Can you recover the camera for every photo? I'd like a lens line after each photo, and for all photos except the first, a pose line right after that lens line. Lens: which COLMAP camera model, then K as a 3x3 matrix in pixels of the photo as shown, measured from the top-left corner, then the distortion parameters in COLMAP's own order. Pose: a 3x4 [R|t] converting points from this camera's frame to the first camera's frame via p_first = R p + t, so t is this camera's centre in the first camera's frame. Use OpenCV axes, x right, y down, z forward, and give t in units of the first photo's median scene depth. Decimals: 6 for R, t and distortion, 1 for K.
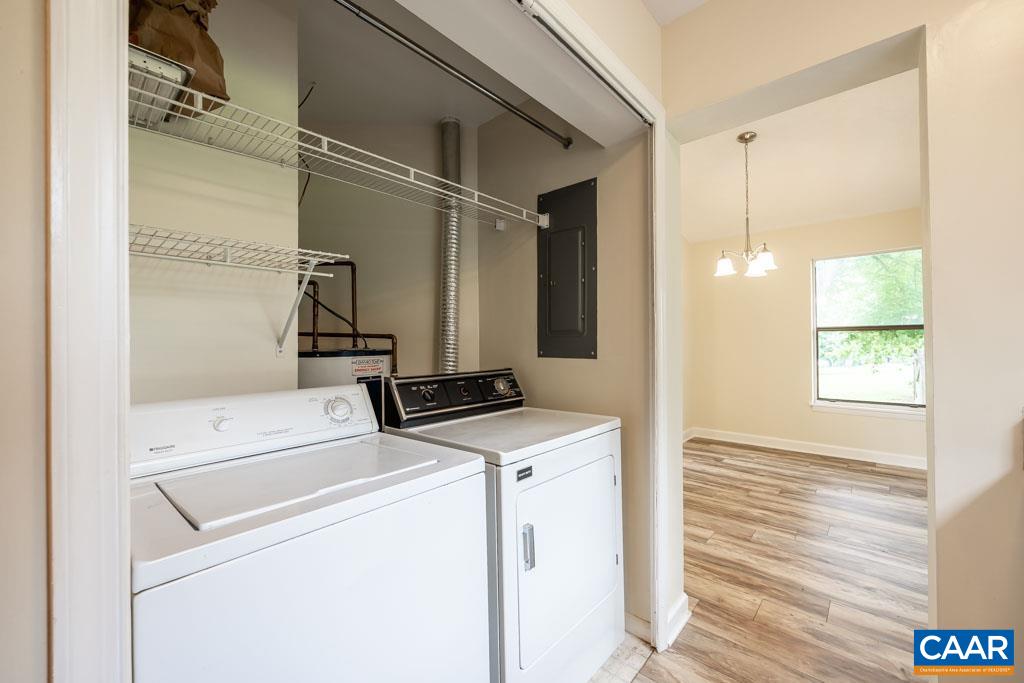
lens RADIAL K [[408.1, 0, 508.7], [0, 408.1, 343.4], [0, 0, 1]] dist [0.003638, -0.000111]
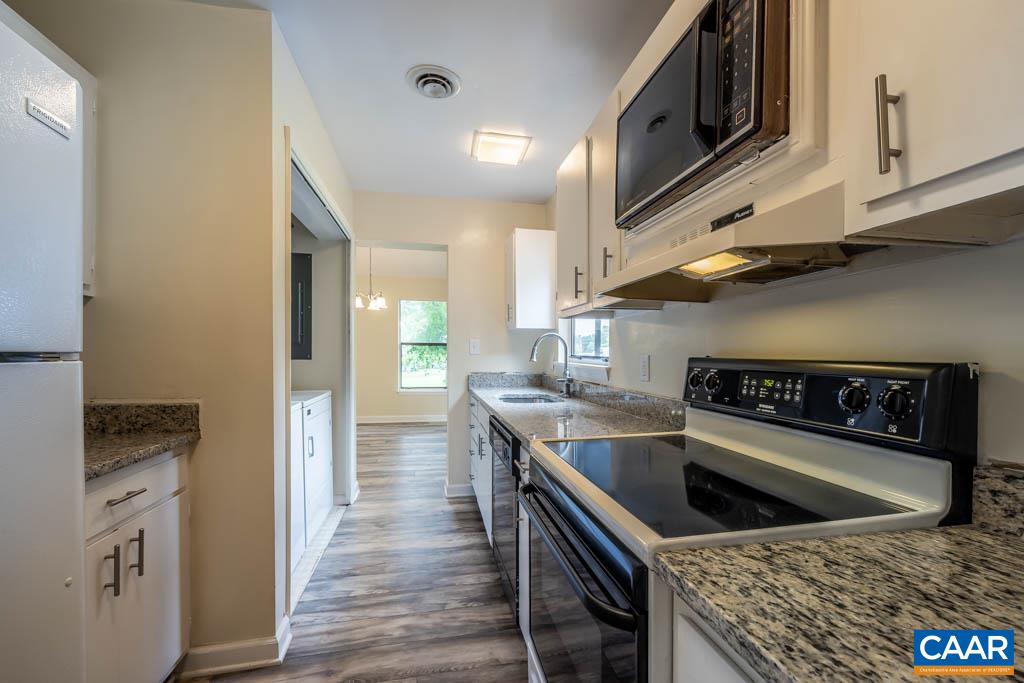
lens RADIAL K [[408.1, 0, 512.9], [0, 408.1, 351.3], [0, 0, 1]] dist [0.003638, -0.000111]
pose [[0.587588, 0.011095, 0.809084, -0.366167], [-0.007558, 0.999938, -0.008223, 0.005726], [-0.809125, -0.001283, 0.587636, -0.376956]]
